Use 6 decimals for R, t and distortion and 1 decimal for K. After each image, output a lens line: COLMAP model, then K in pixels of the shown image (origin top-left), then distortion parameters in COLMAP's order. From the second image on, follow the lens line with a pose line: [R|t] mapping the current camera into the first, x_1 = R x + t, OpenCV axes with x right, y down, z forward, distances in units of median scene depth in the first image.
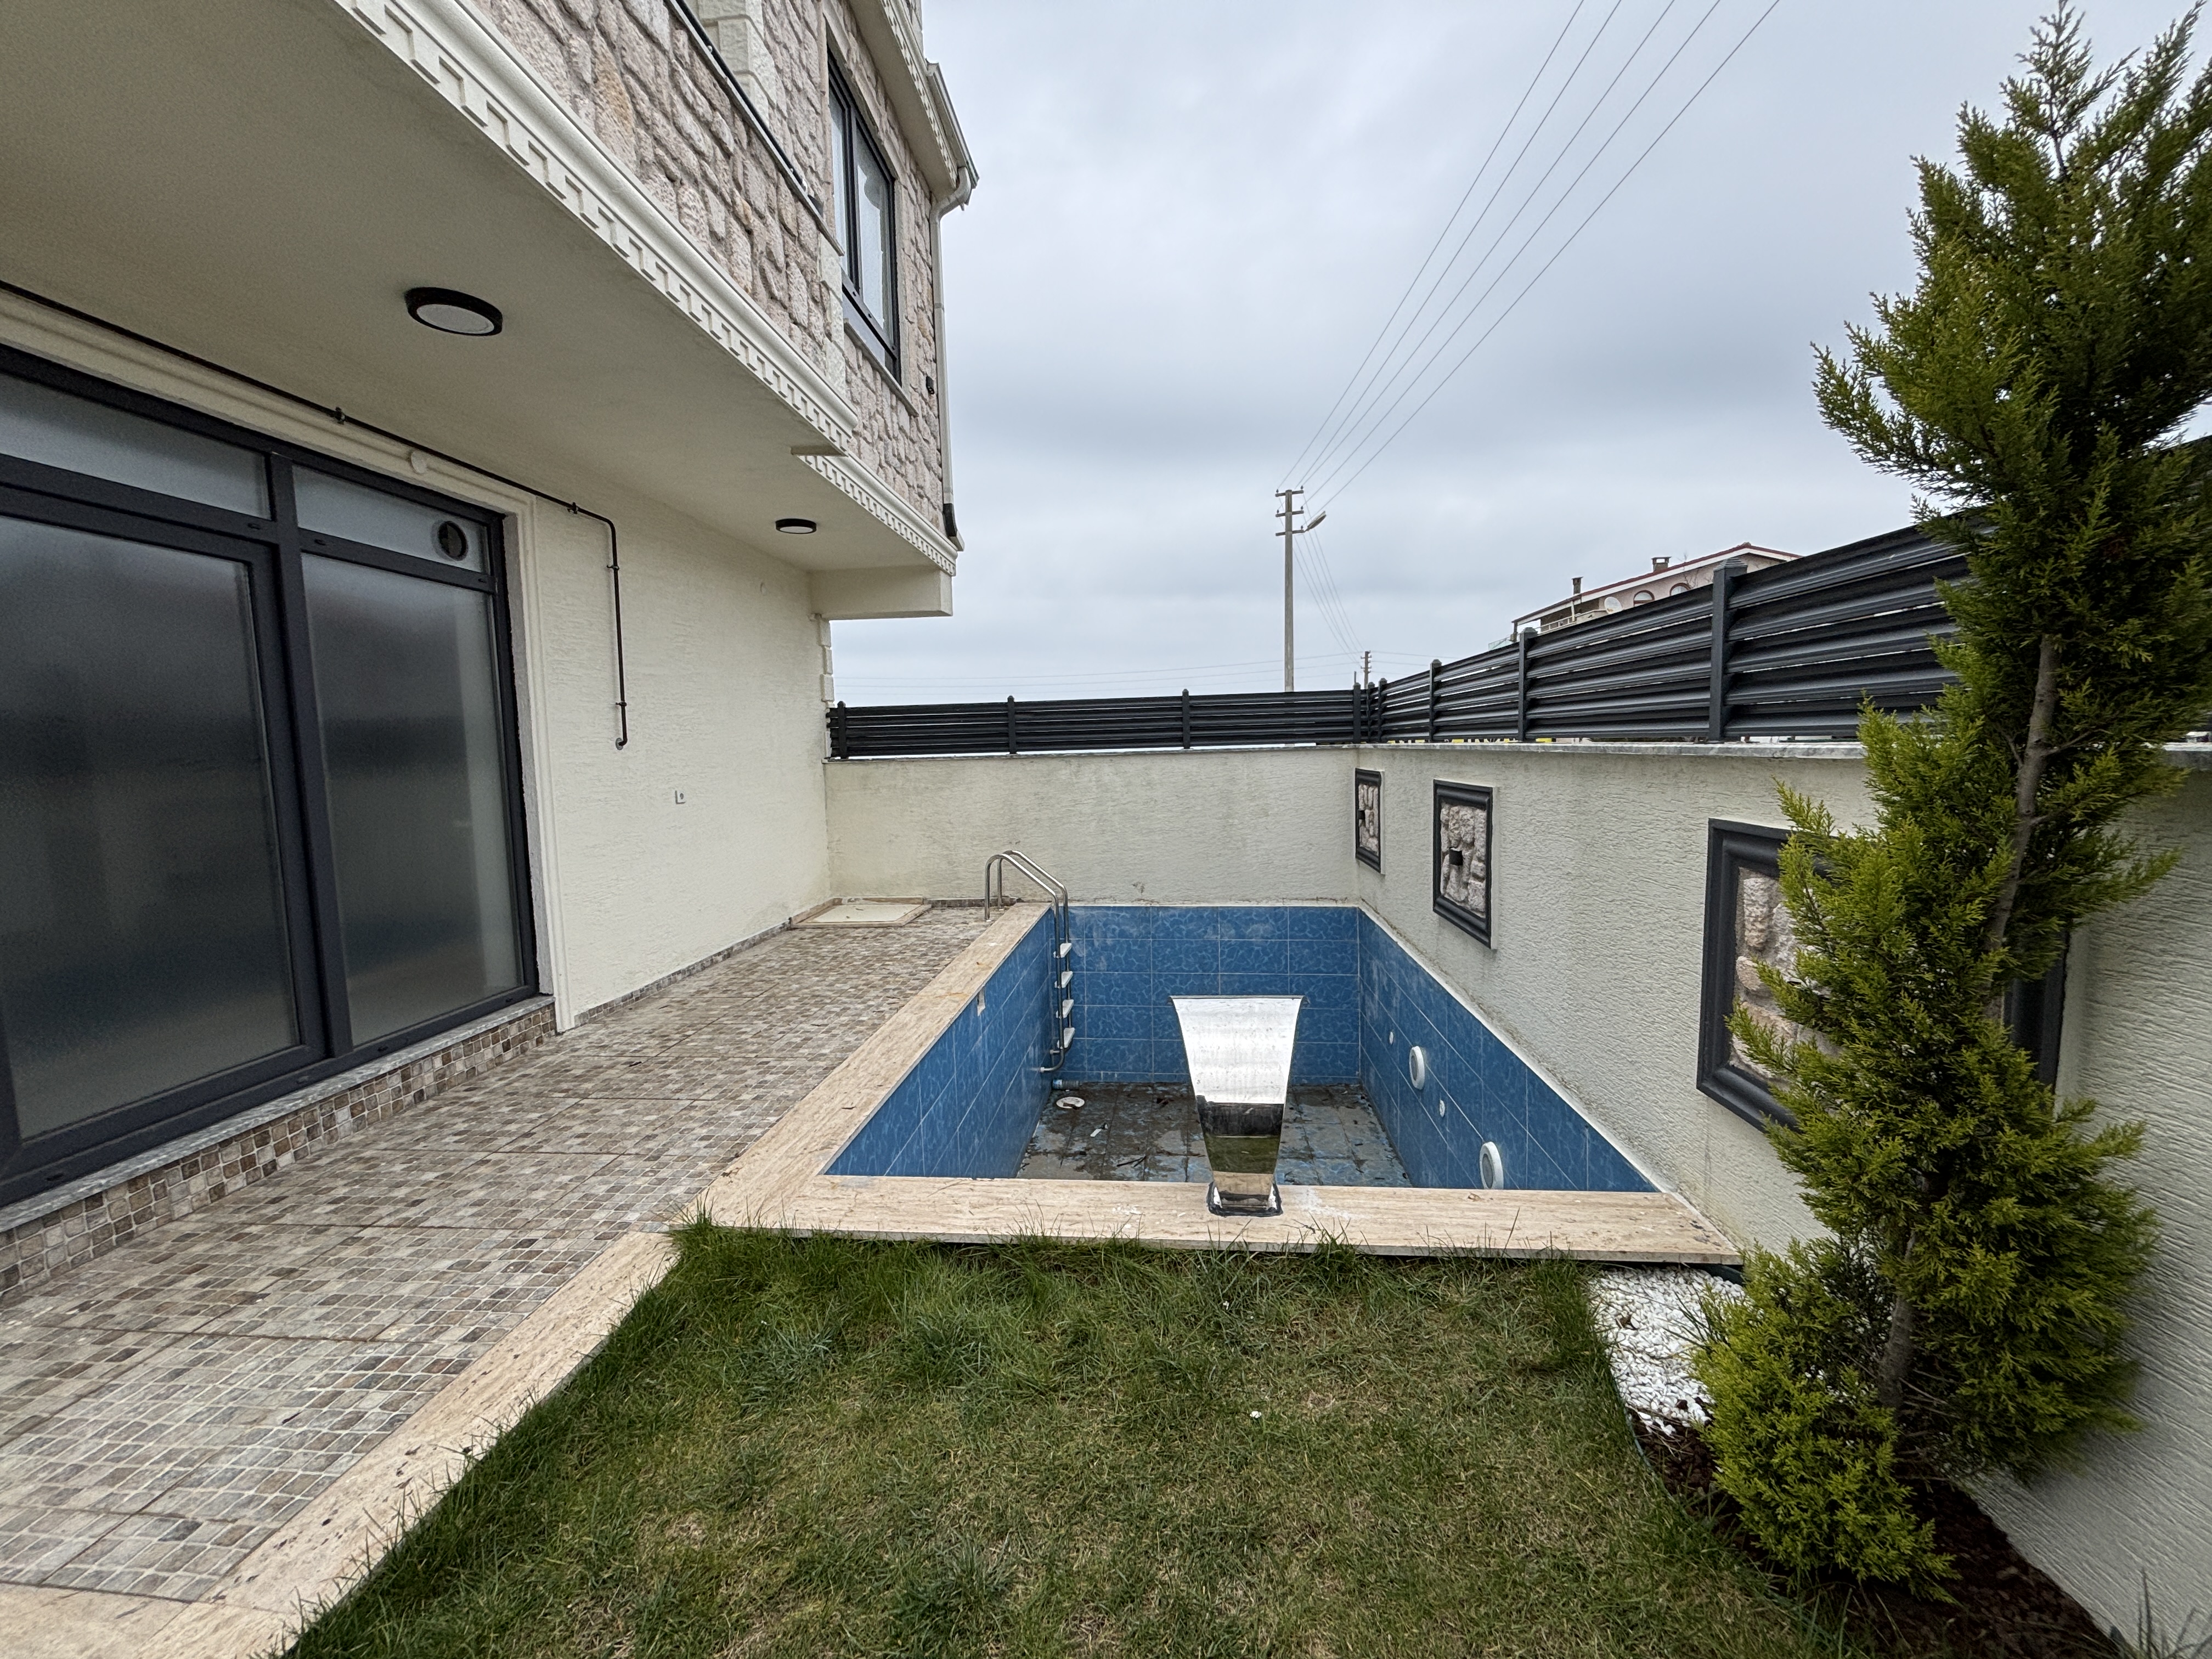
lens RADIAL K [[882.5, 0, 1095.1], [0, 882.5, 829.8], [0, 0, 1]] dist [-0.014080, 0.004341]
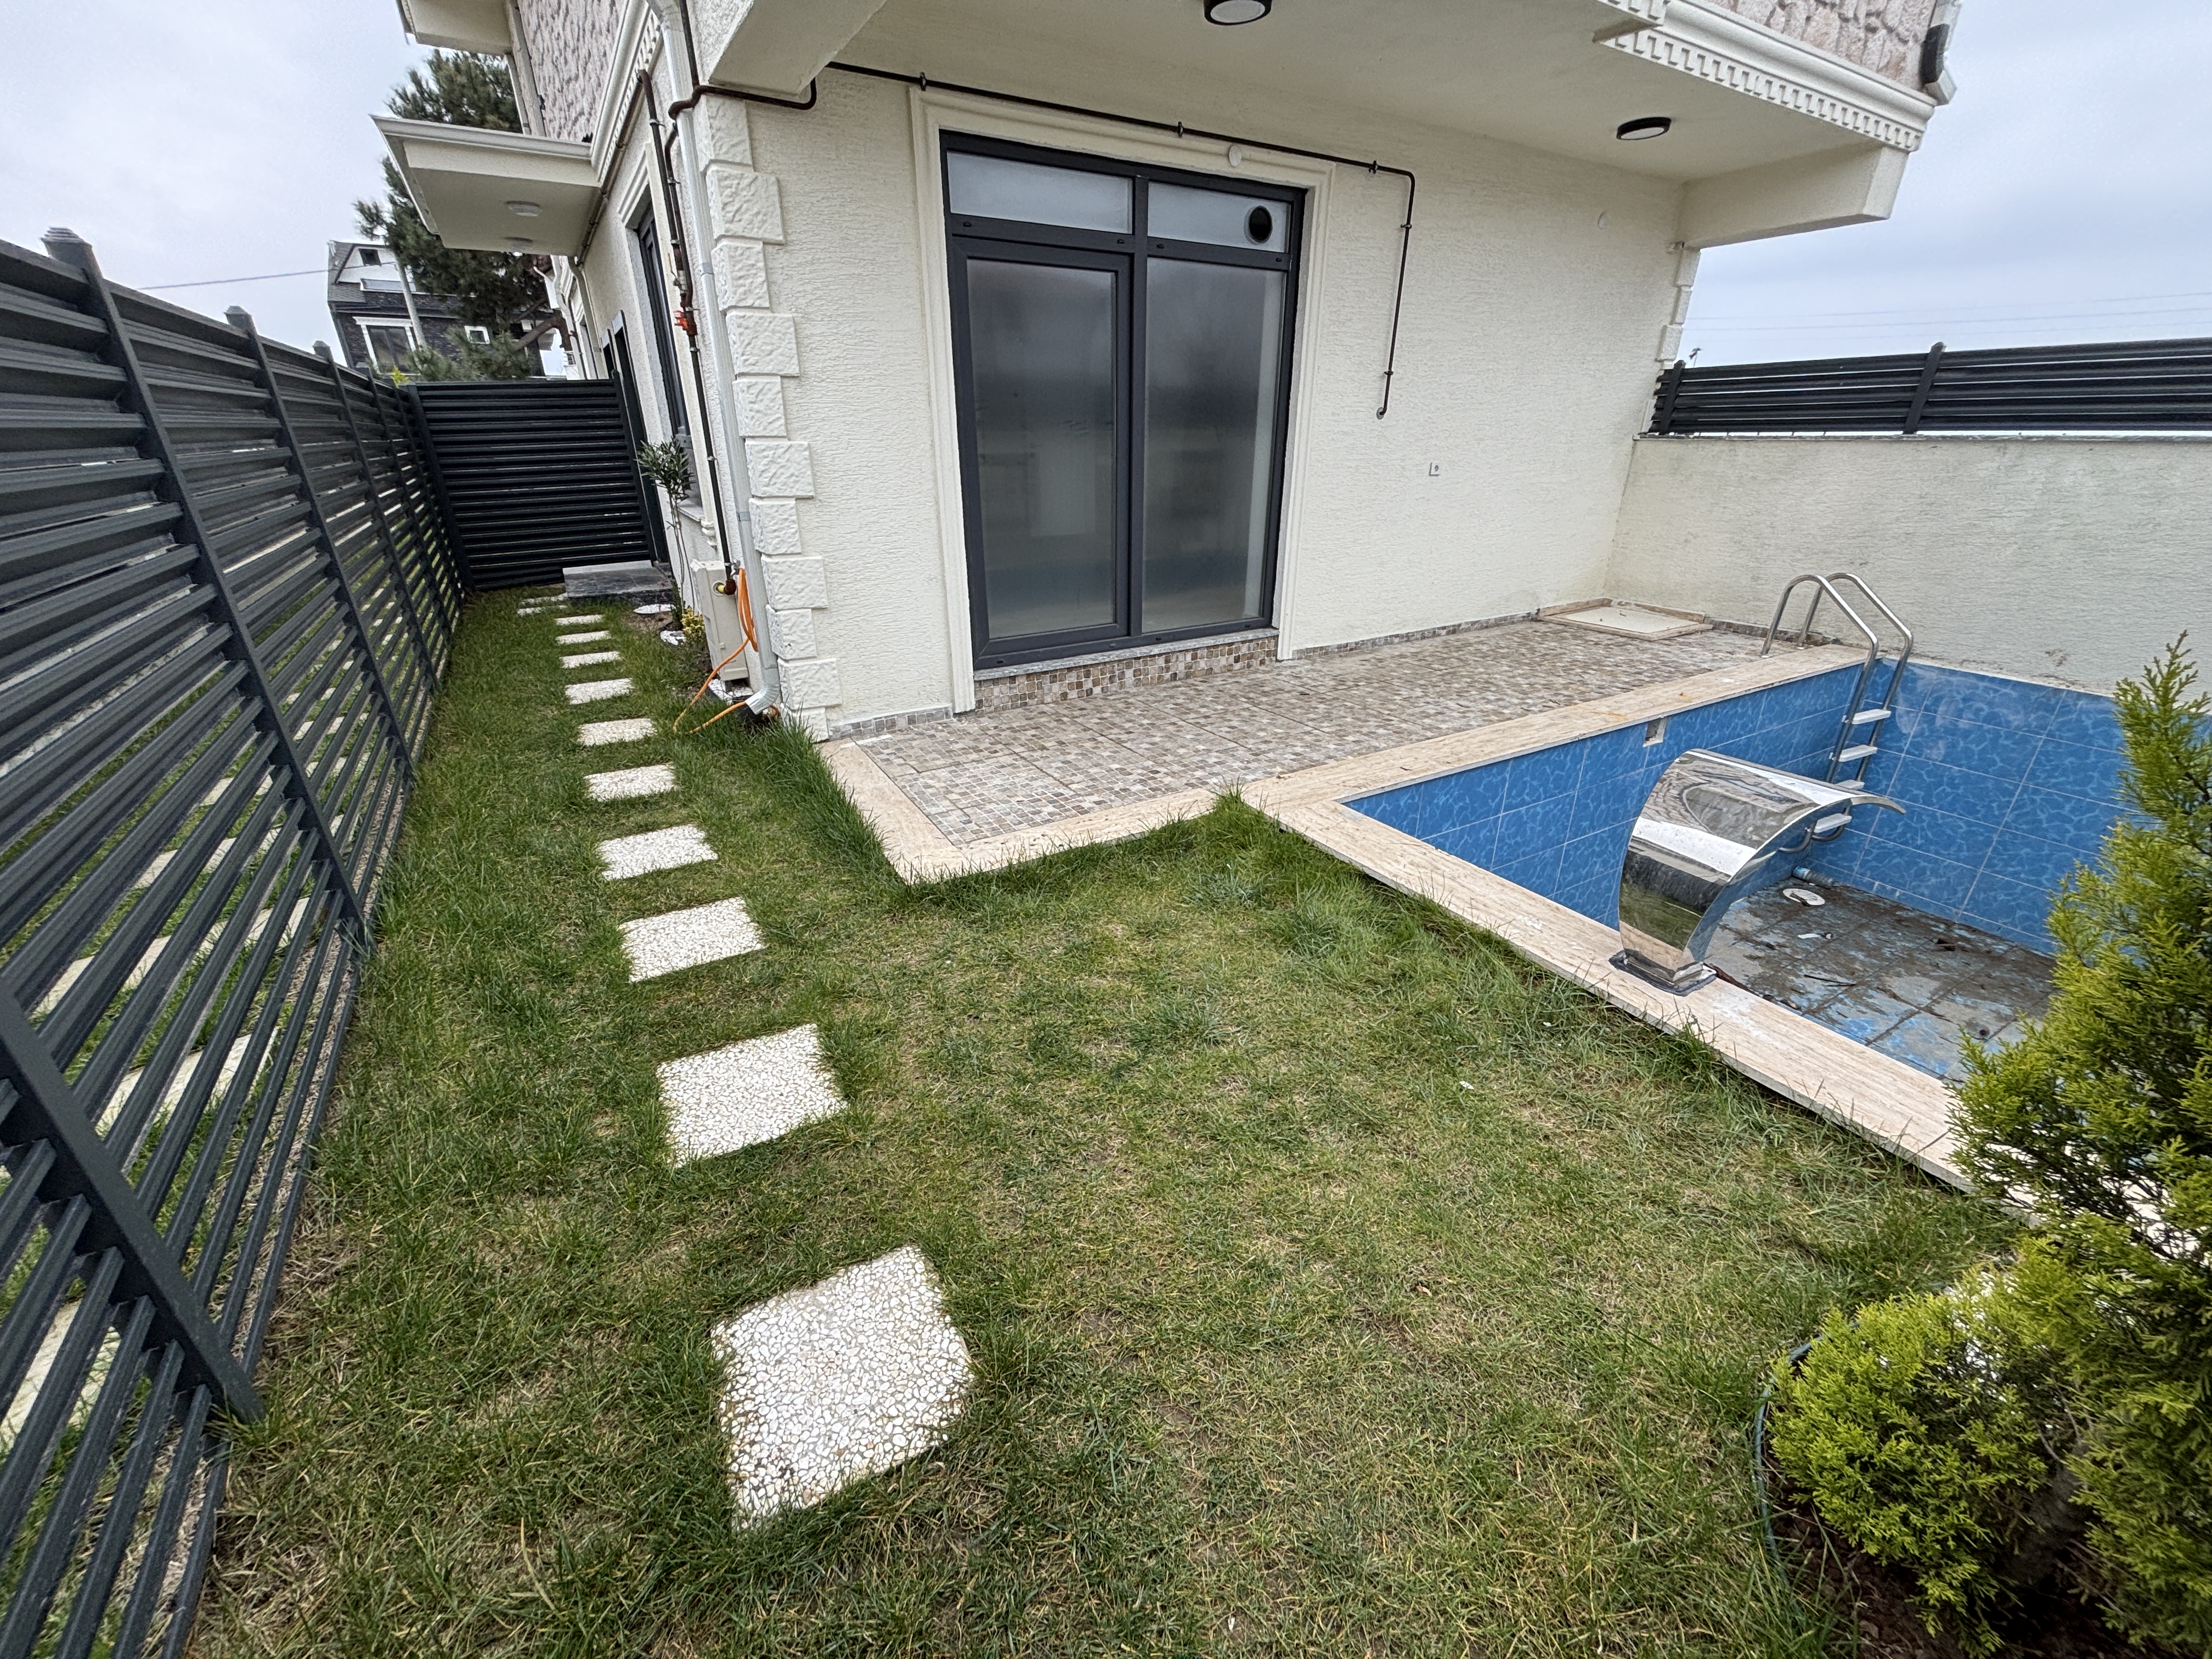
lens RADIAL K [[882.5, 0, 1095.1], [0, 882.5, 829.8], [0, 0, 1]] dist [-0.014080, 0.004341]
pose [[0.578632, 0.357286, -0.733165, 0.320876], [-0.085437, 0.920548, 0.381172, -0.009750], [0.811101, -0.157919, 0.563184, 0.019413]]
